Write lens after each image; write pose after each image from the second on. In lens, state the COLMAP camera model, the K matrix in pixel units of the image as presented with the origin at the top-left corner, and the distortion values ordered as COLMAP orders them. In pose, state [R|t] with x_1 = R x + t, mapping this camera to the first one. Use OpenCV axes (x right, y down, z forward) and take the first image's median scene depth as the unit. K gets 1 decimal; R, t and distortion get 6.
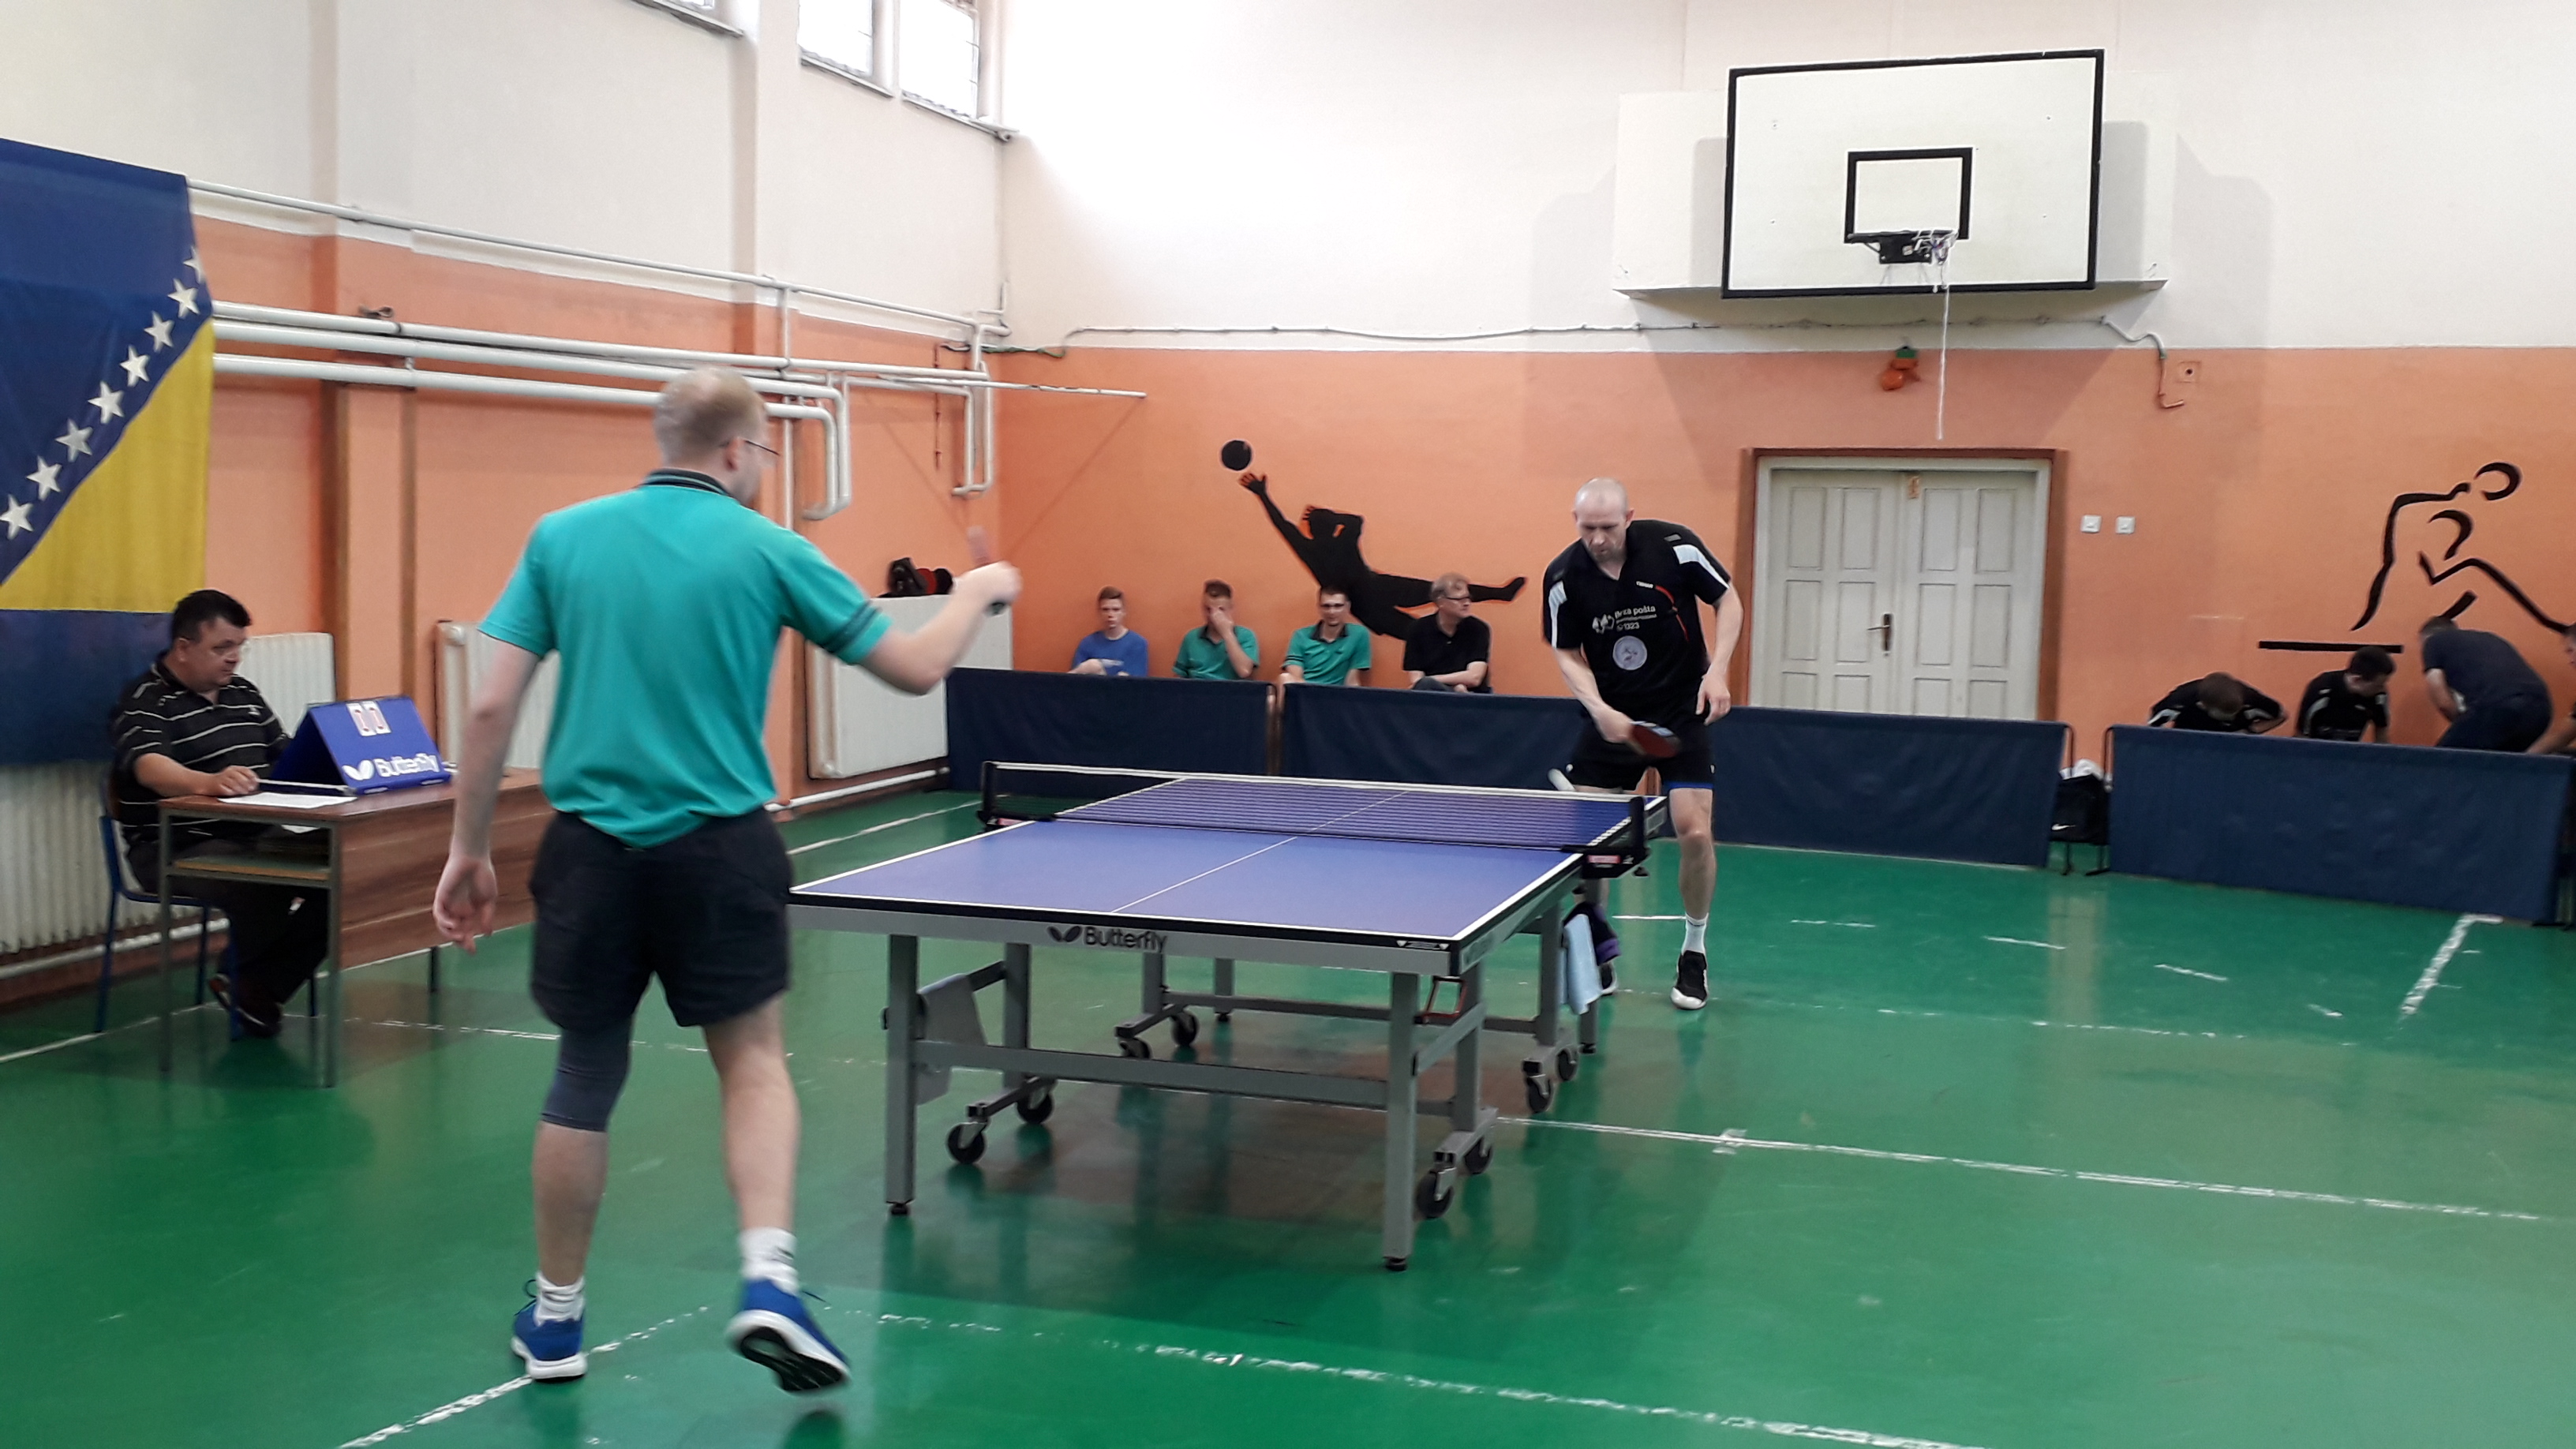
lens RADIAL K [[2554.3, 0, 1288.0], [0, 2554.3, 724.5], [0, 0, 1]] dist [0.218777, -0.625372]
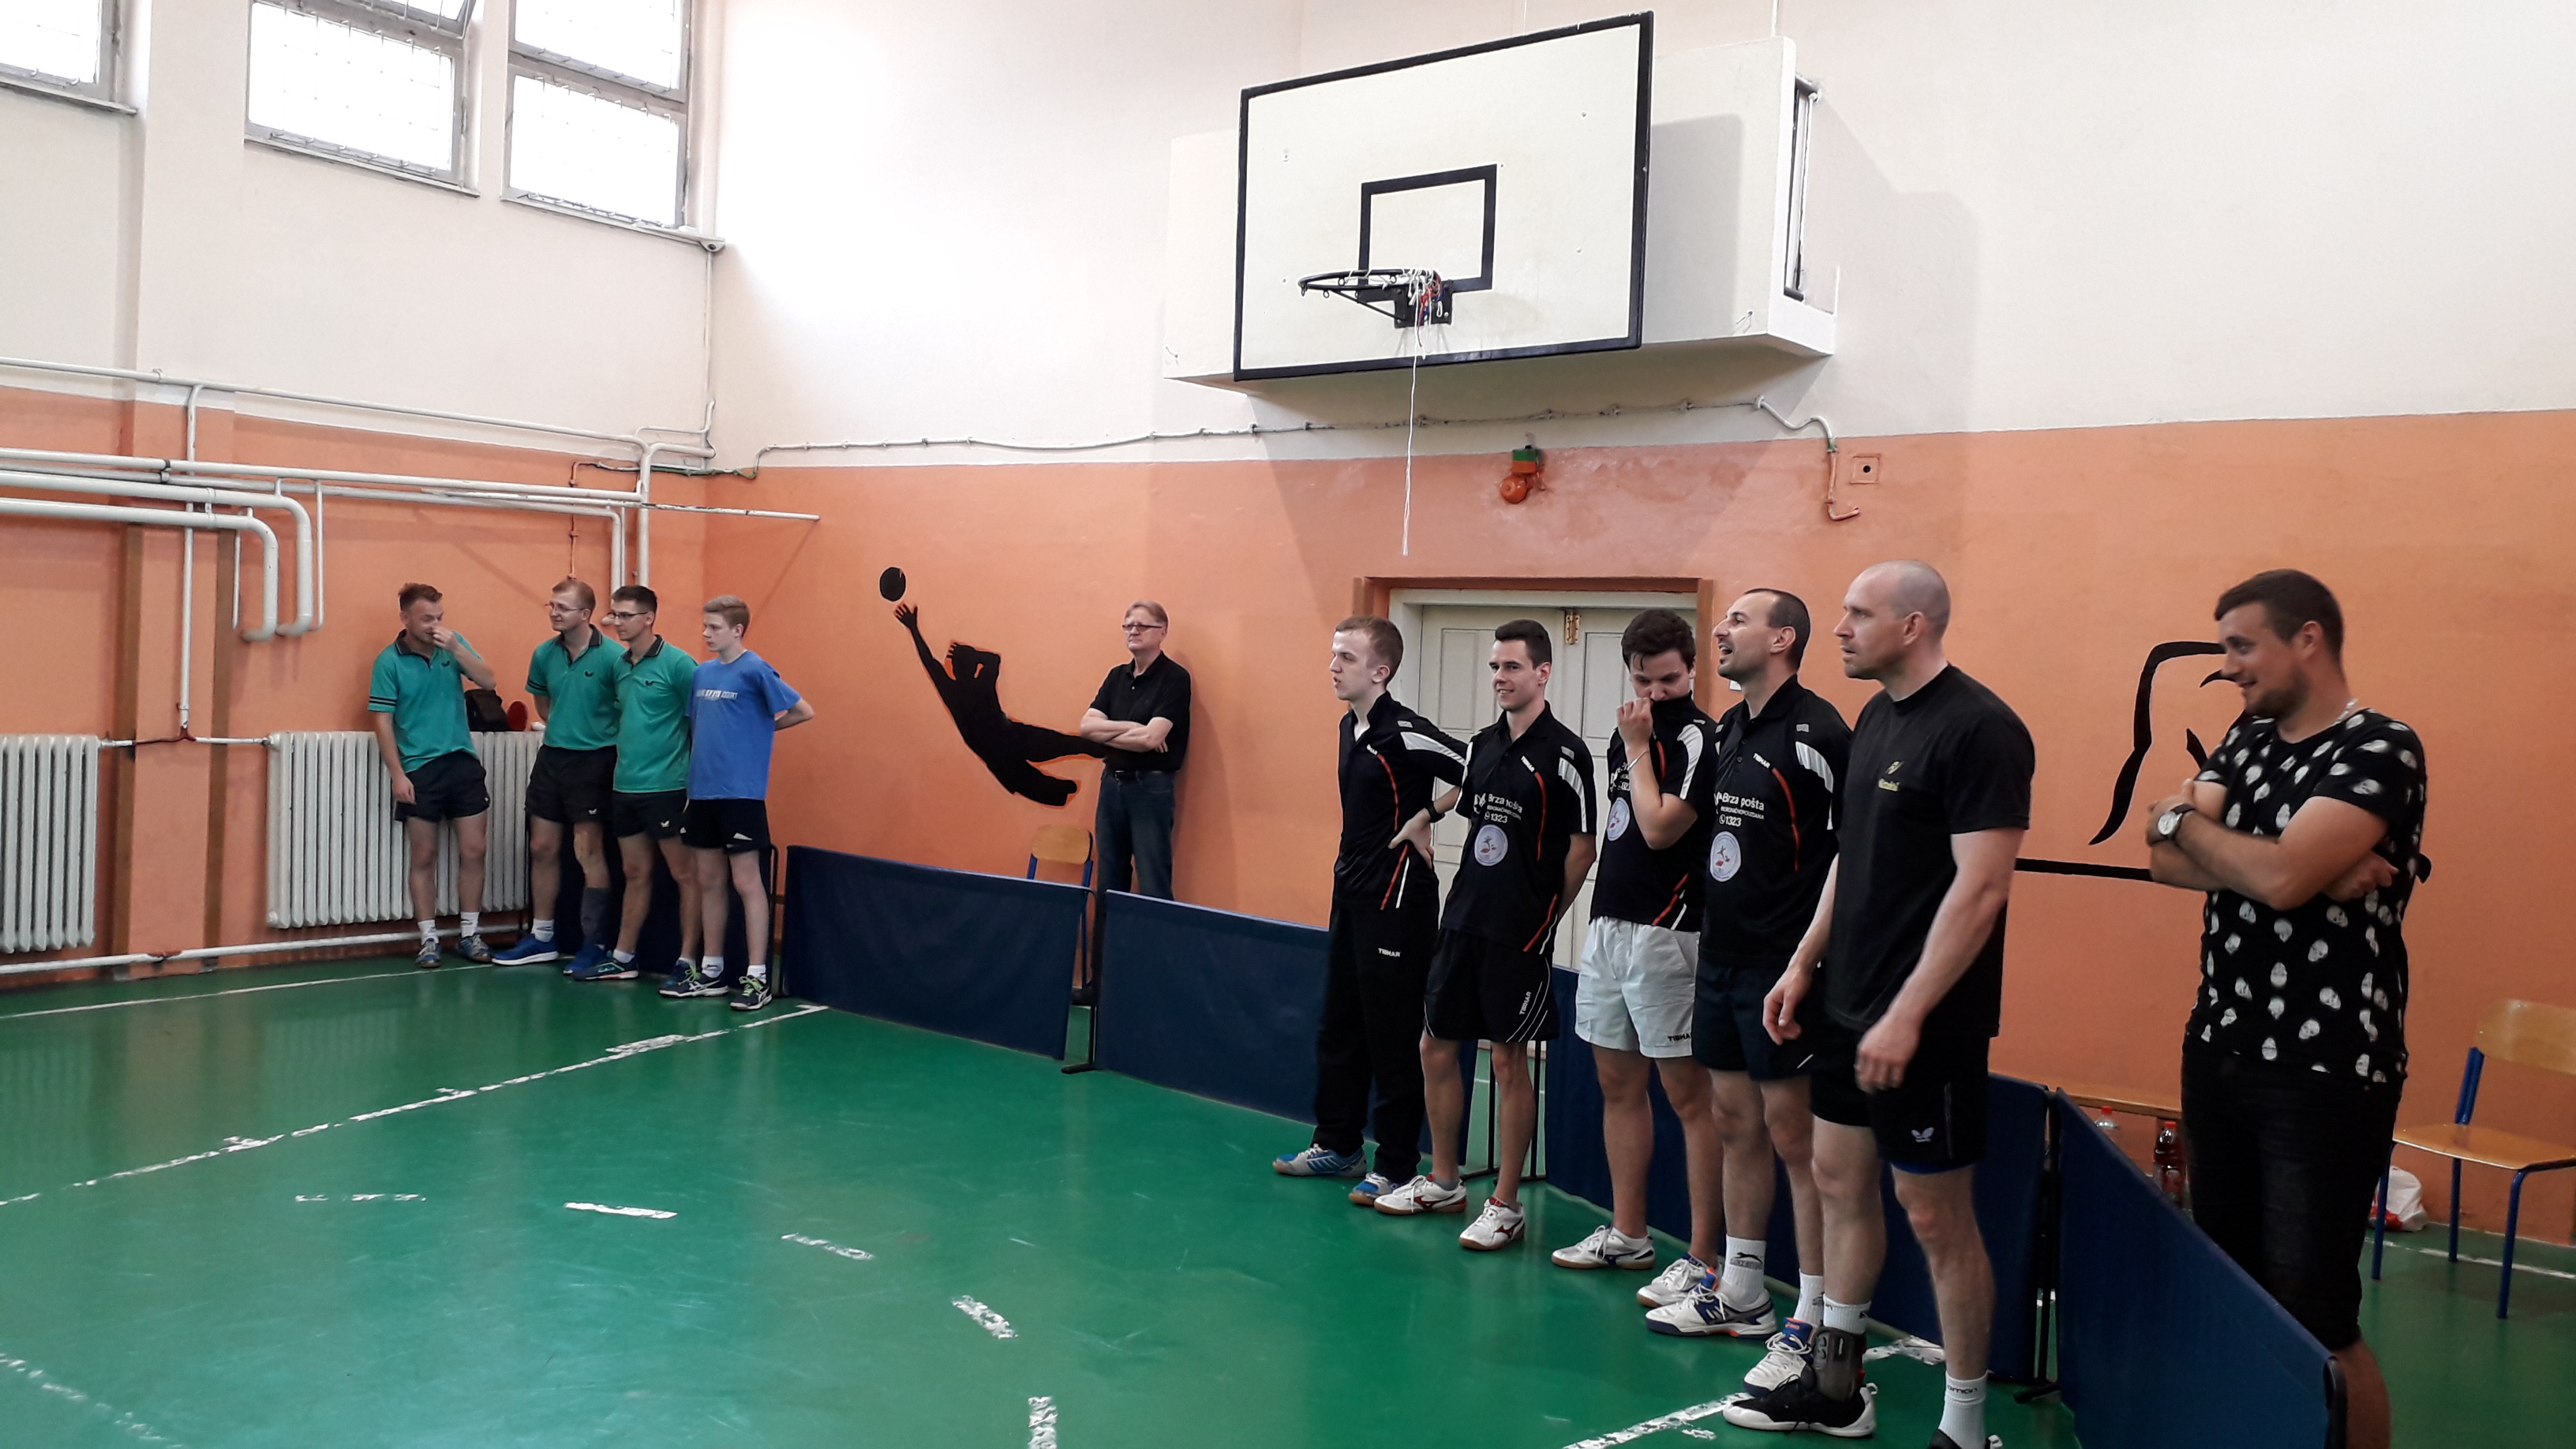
lens RADIAL K [[2073.3, 0, 1288.0], [0, 2073.3, 724.5], [0, 0, 1]] dist [0.164617, -0.324490]
pose [[0.939654, 0.028271, -0.340955, 0.397232], [-0.049913, 0.997245, -0.054869, -0.026545], [0.338465, 0.068576, 0.938477, 0.412754]]
